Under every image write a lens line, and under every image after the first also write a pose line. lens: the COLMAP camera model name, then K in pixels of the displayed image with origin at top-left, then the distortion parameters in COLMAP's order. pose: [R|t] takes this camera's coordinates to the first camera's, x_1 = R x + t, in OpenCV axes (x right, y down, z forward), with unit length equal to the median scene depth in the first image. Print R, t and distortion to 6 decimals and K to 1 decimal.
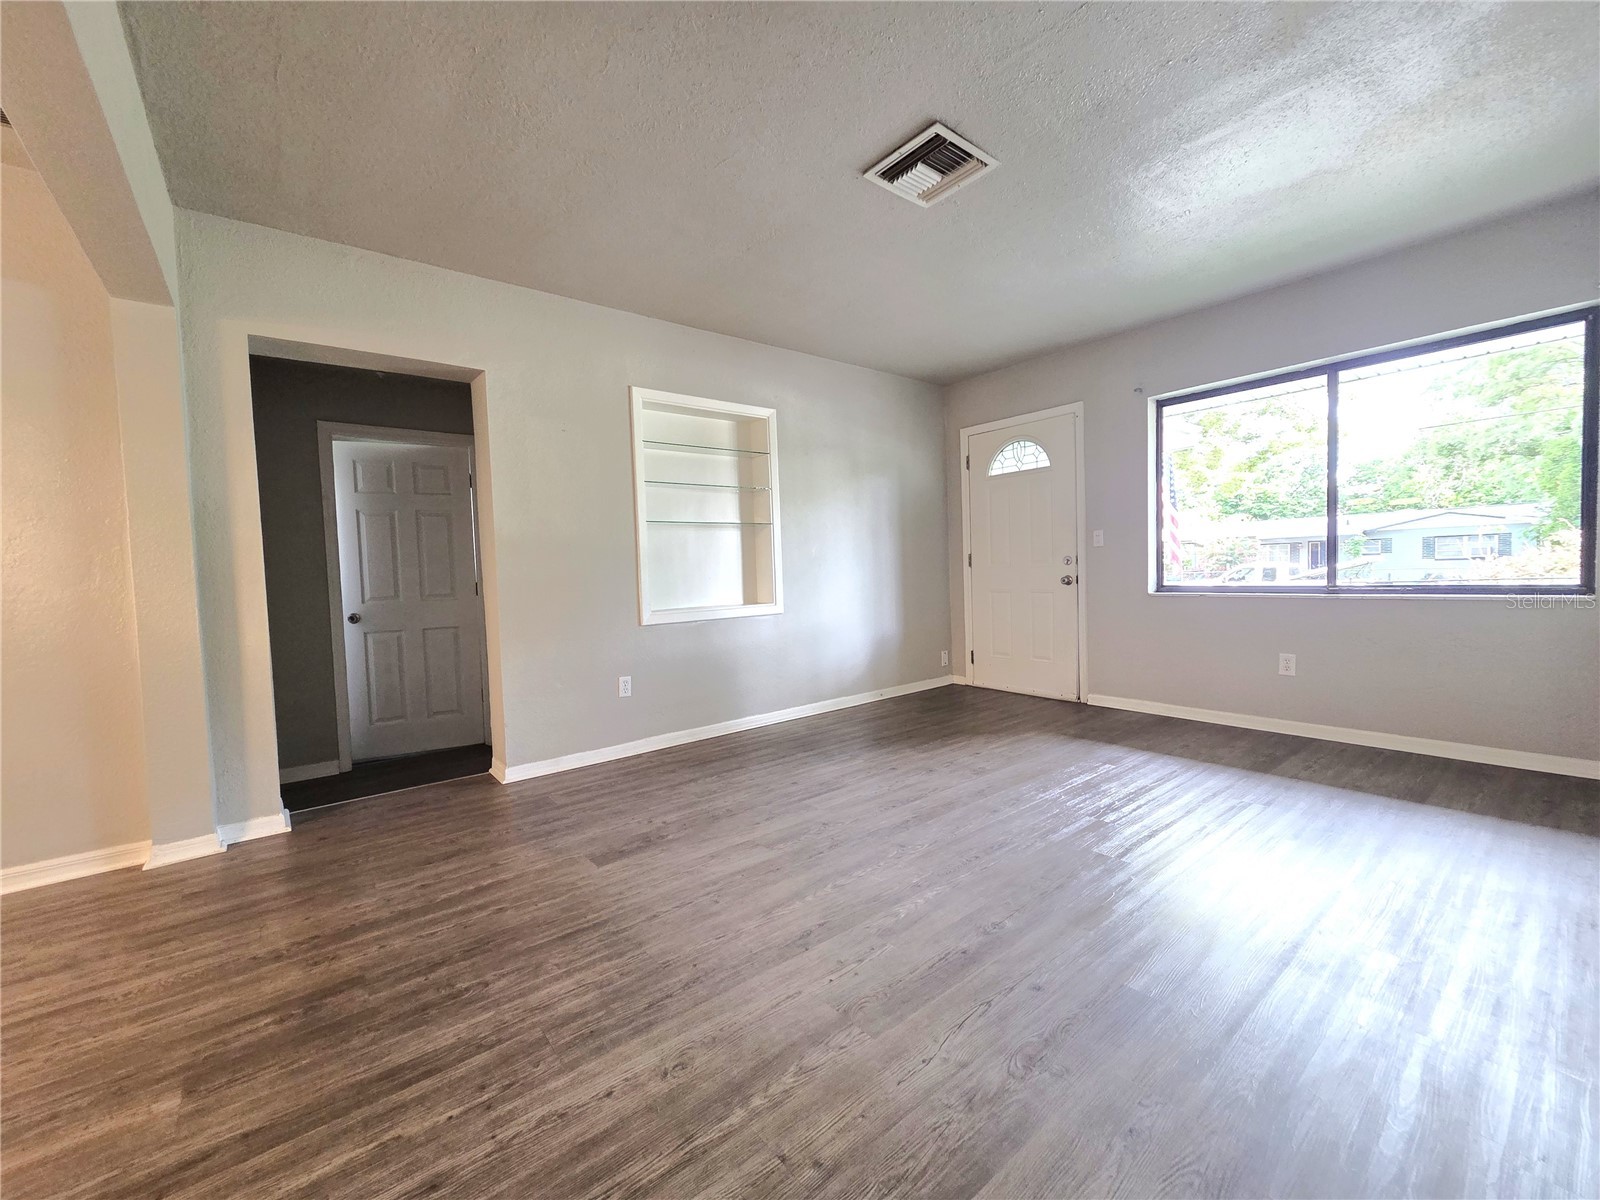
lens RADIAL K [[652.0, 0, 805.1], [0, 652.0, 601.8], [0, 0, 1]] dist [0.002059, 0.000325]
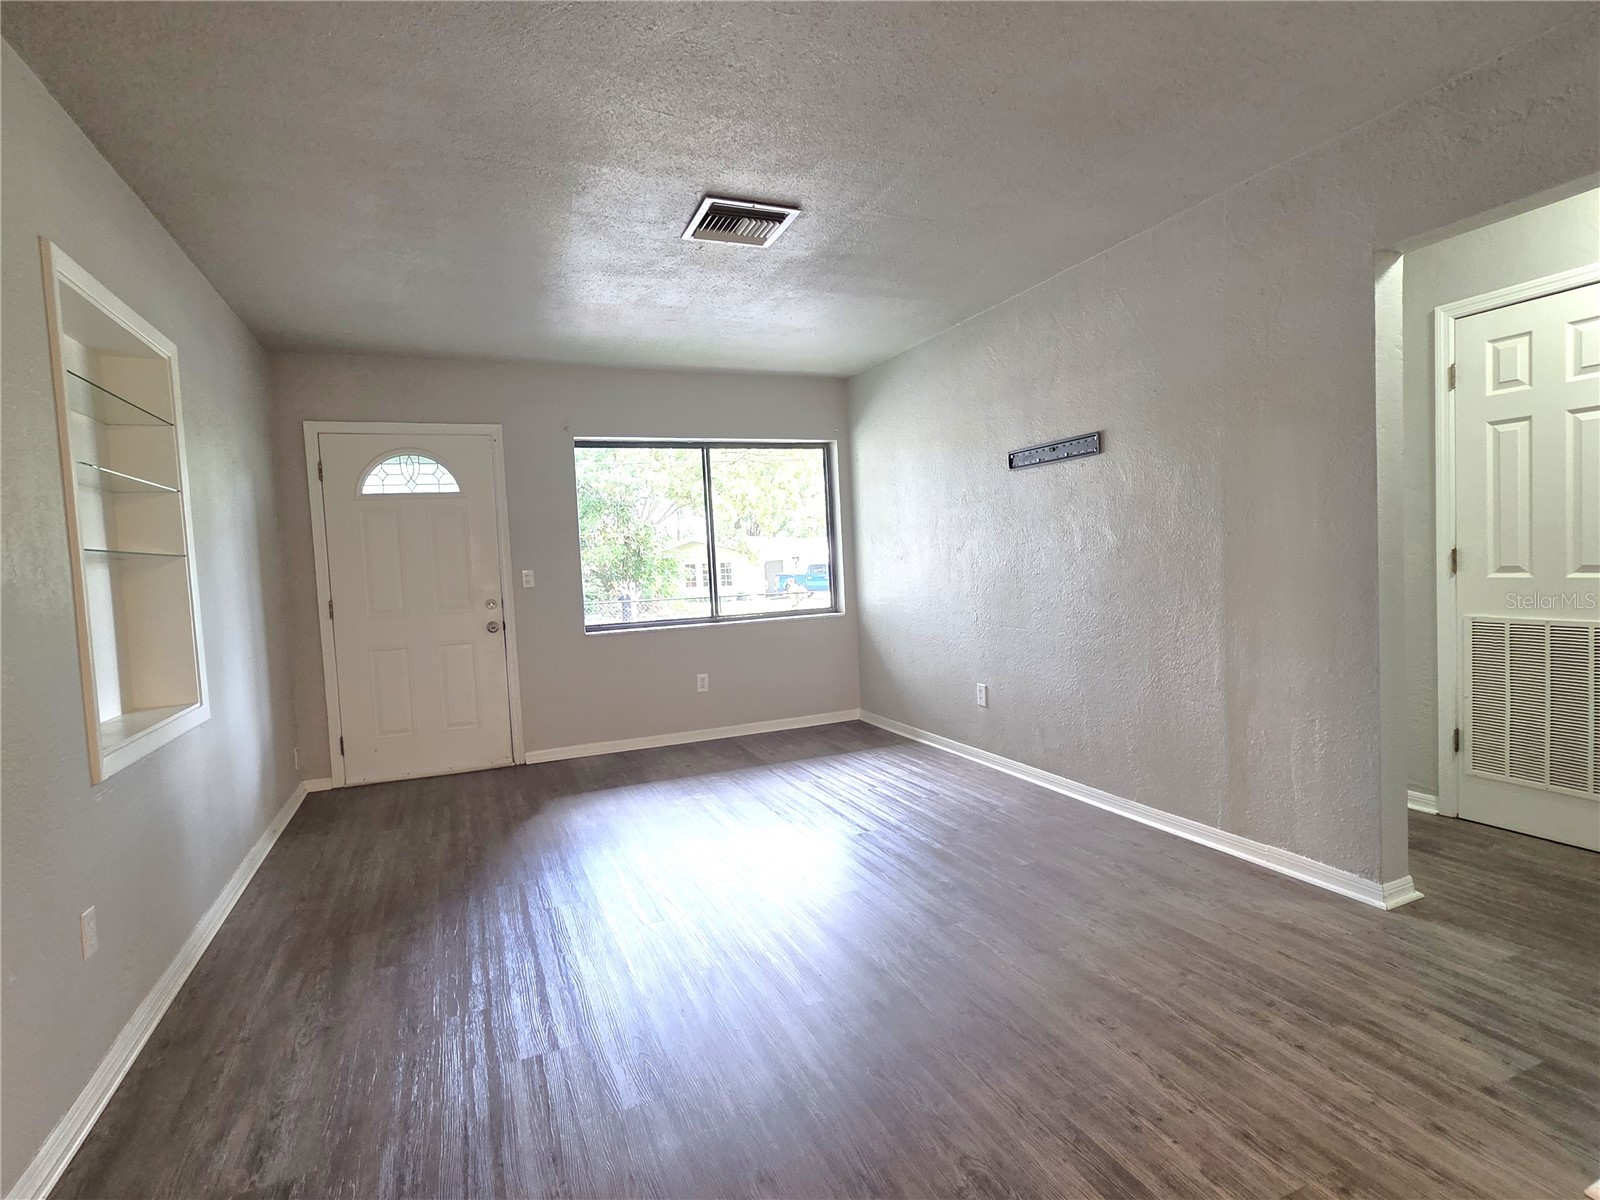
lens RADIAL K [[824.9, 0, 804.5], [0, 824.9, 593.1], [0, 0, 1]] dist [0.000348, -0.000428]
pose [[0.273974, -0.021862, 0.961489, -0.682781], [0.088353, 0.996086, -0.002527, -0.049322], [-0.957670, 0.085643, 0.274833, 0.392363]]
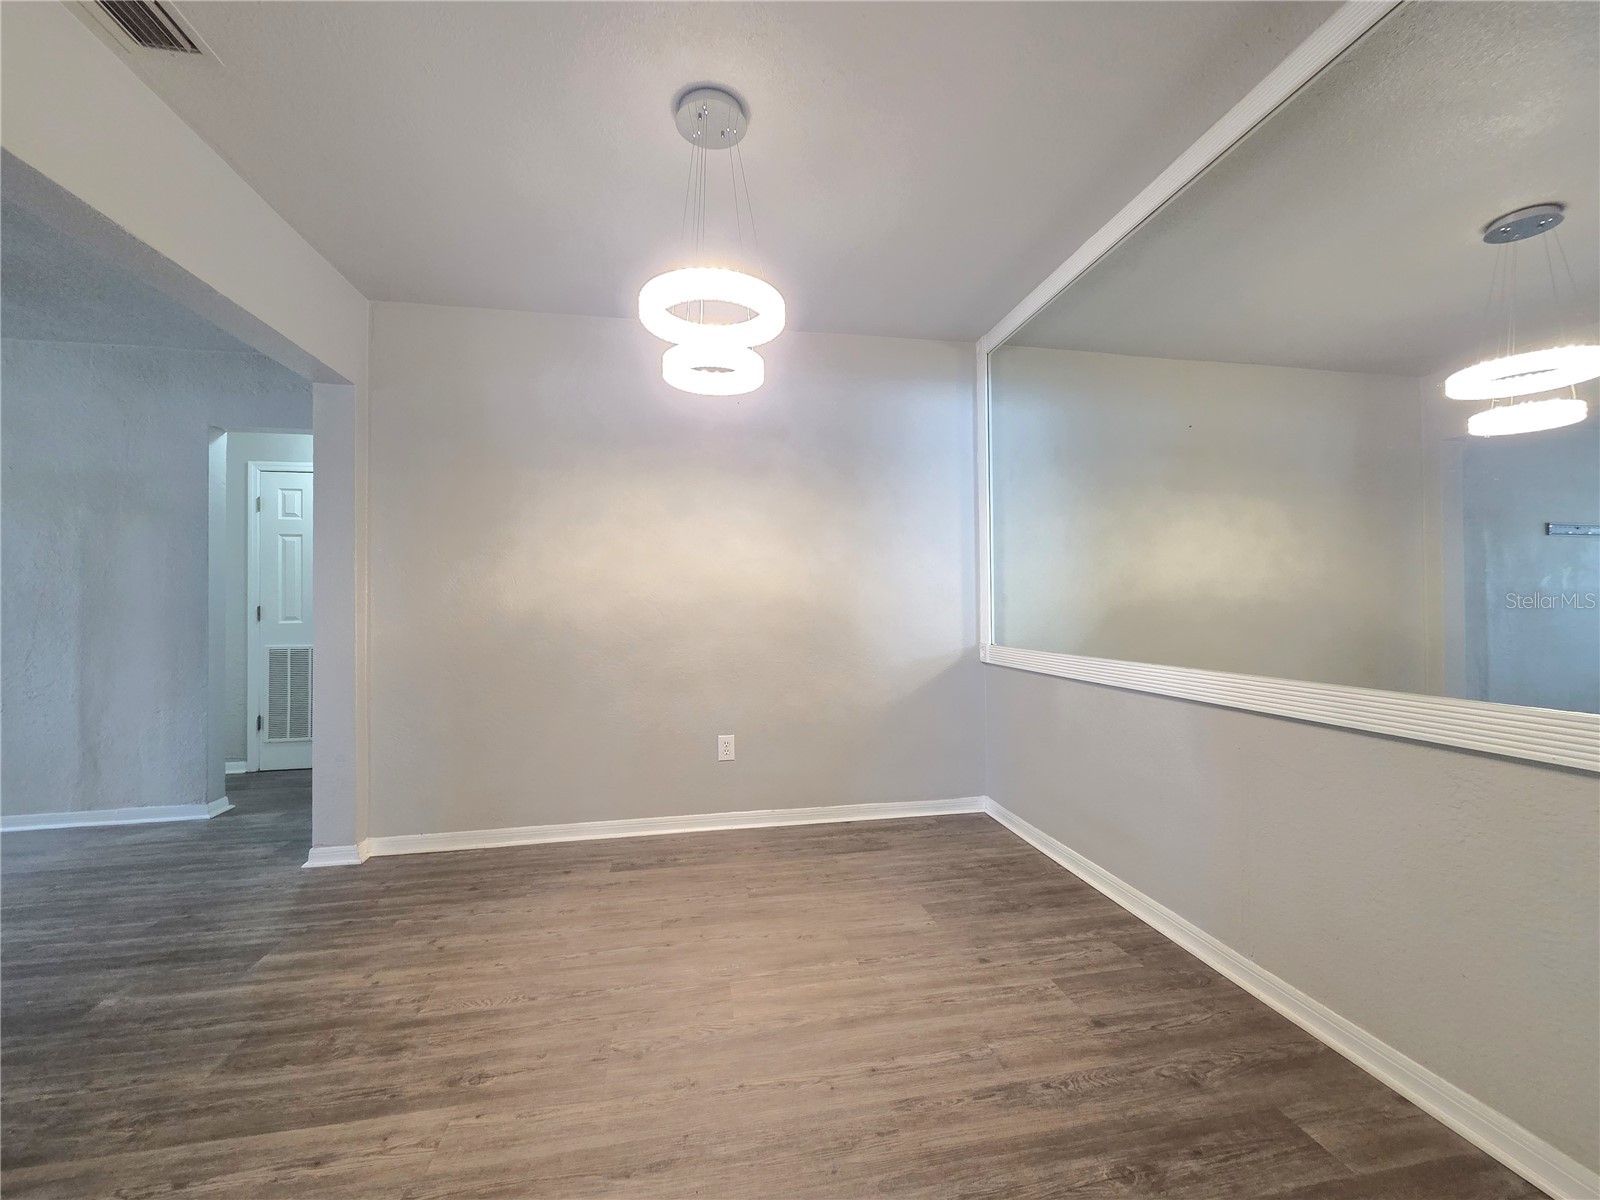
lens RADIAL K [[652.0, 0, 804.8], [0, 652.0, 598.5], [0, 0, 1]] dist [0.002059, 0.000325]
pose [[-0.878109, 0.048961, 0.475948, -1.077555], [0.065782, 0.997658, 0.018737, -0.006722], [-0.473916, 0.047762, -0.879274, 0.535906]]
